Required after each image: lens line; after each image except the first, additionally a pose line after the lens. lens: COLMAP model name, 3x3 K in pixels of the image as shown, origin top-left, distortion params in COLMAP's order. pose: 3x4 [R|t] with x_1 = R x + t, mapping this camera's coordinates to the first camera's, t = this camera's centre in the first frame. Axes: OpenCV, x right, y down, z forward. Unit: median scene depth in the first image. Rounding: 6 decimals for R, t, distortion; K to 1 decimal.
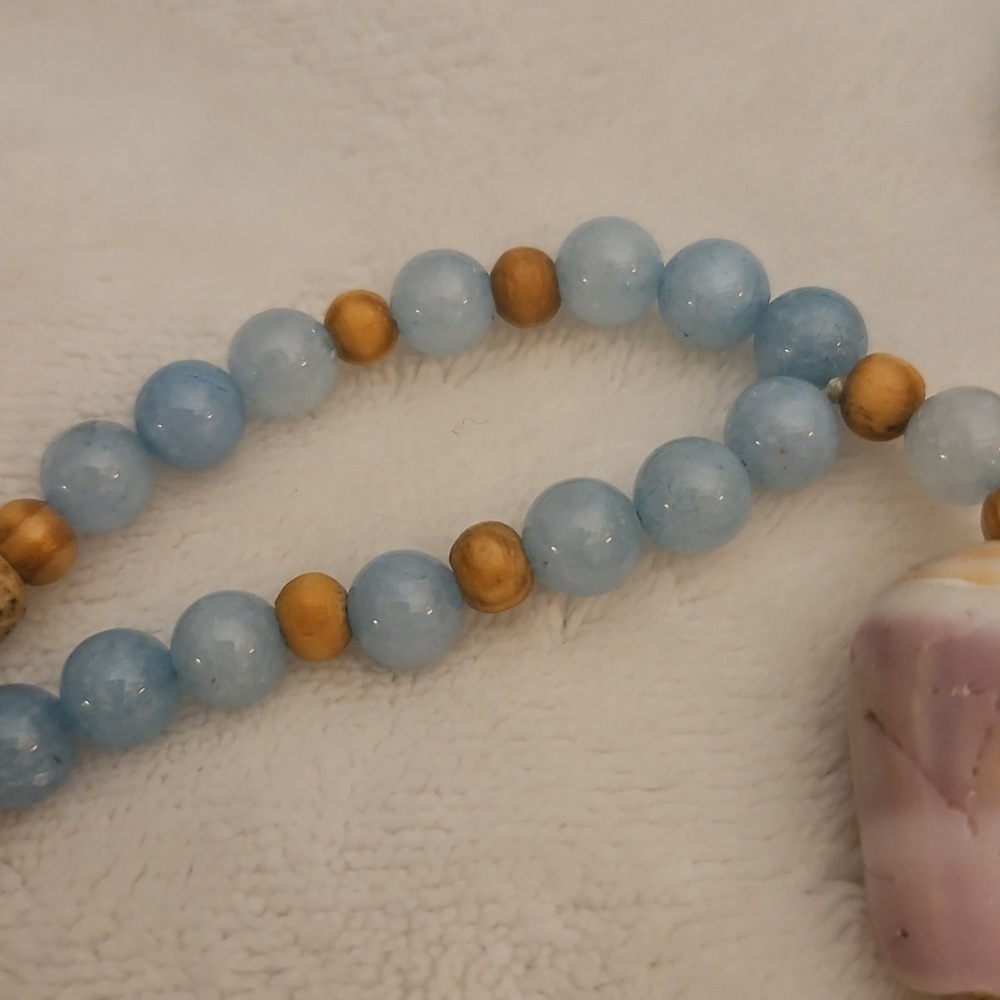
lens RADIAL K [[1402.1, 0, 466.9], [0, 1402.1, 499.3], [0, 0, 1]] dist [-0.015659, 0.007143]
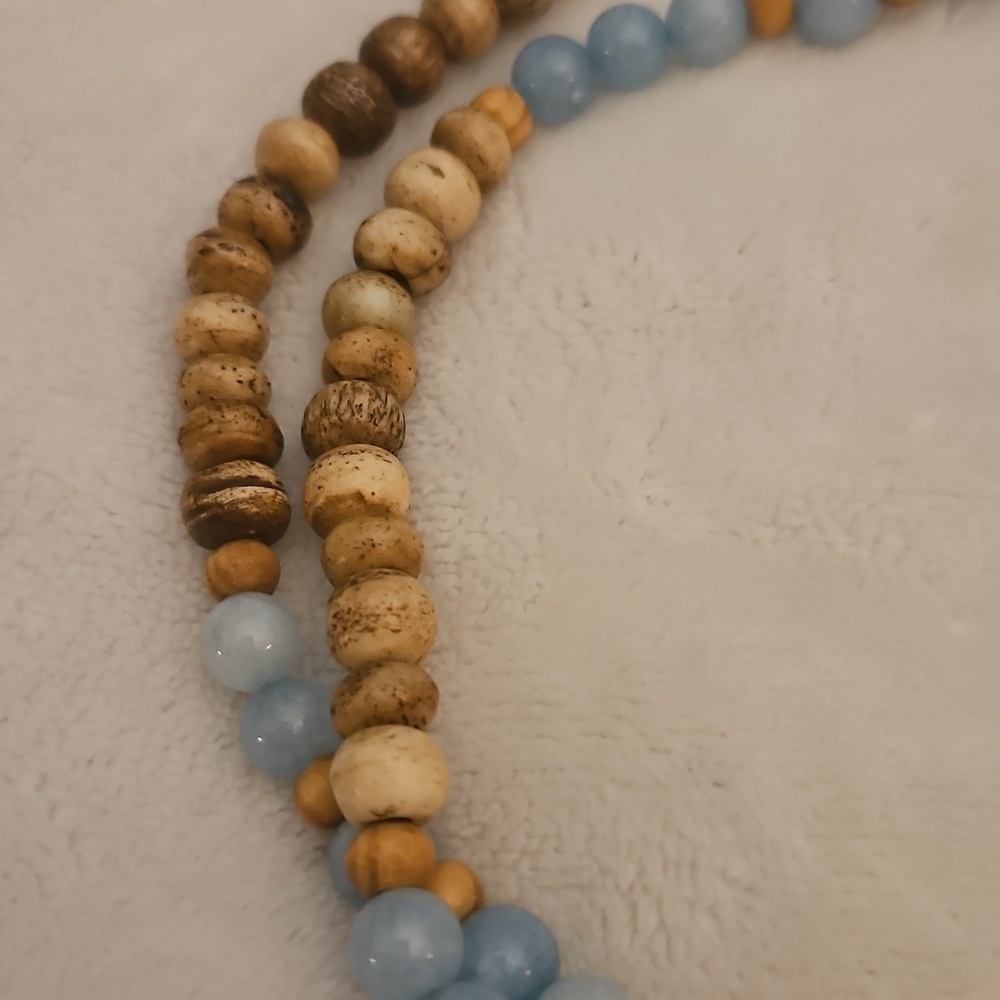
lens RADIAL K [[1402.1, 0, 466.9], [0, 1402.1, 499.3], [0, 0, 1]] dist [-0.015659, 0.007143]
pose [[0.993460, 0.064716, -0.094073, -0.242377], [-0.056292, 0.994386, 0.089596, 0.465080], [0.099344, -0.083715, 0.991525, -0.448100]]
